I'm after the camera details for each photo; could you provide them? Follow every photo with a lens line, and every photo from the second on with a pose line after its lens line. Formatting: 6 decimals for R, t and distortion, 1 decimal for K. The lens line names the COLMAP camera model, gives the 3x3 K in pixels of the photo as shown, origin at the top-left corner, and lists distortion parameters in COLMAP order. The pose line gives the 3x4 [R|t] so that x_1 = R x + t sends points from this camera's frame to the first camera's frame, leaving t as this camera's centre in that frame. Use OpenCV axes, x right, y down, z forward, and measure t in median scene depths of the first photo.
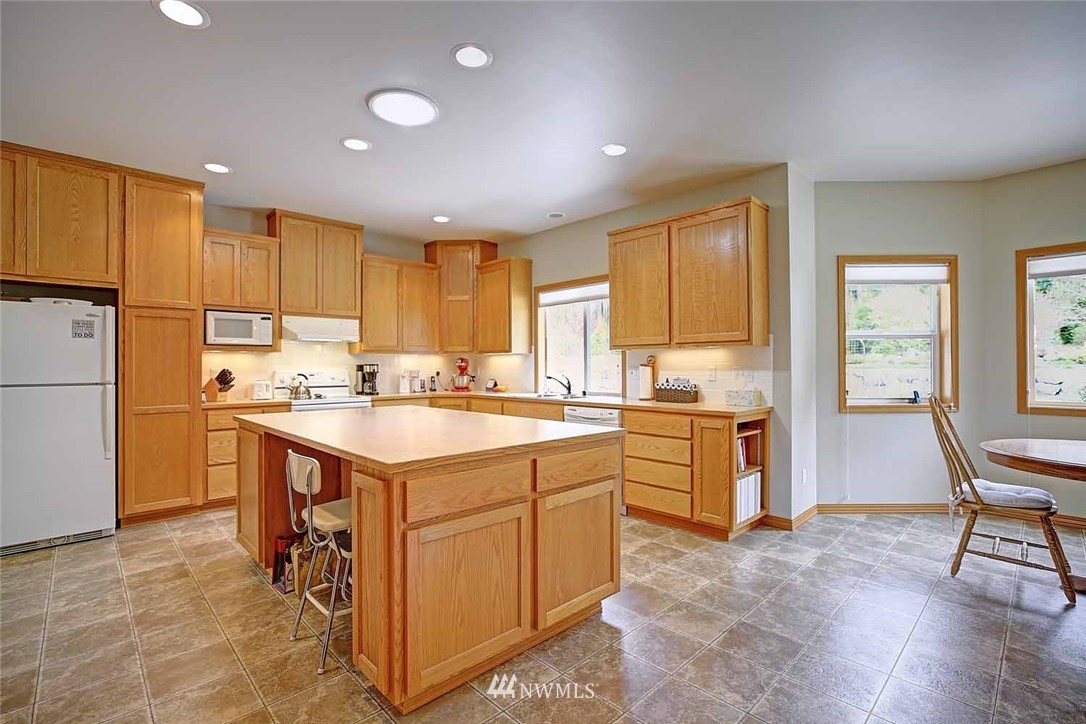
lens RADIAL K [[497.4, 0, 543.0], [0, 497.4, 362.0], [0, 0, 1]] dist [-0.036480, 0.017532]
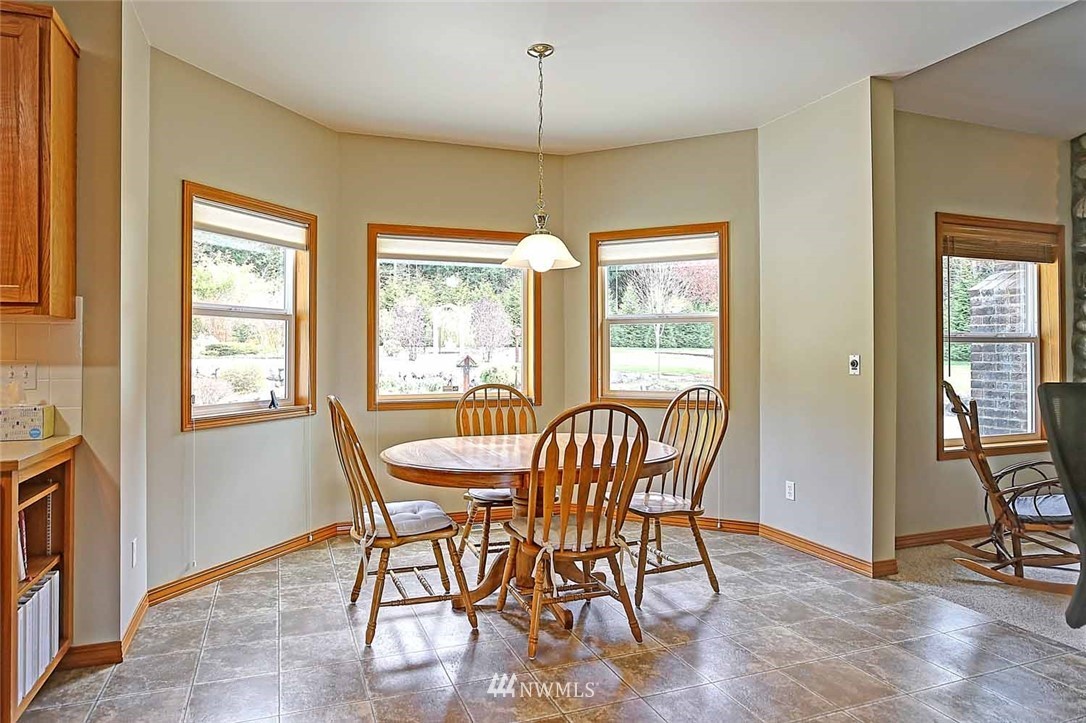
lens RADIAL K [[665.0, 0, 540.7], [0, 665.0, 348.4], [0, 0, 1]] dist [-0.004646, -0.001473]
pose [[0.425057, 0.008960, 0.905122, 0.033297], [-0.006207, 0.999956, -0.006984, 0.000354], [-0.905145, -0.002649, 0.425094, 0.236149]]
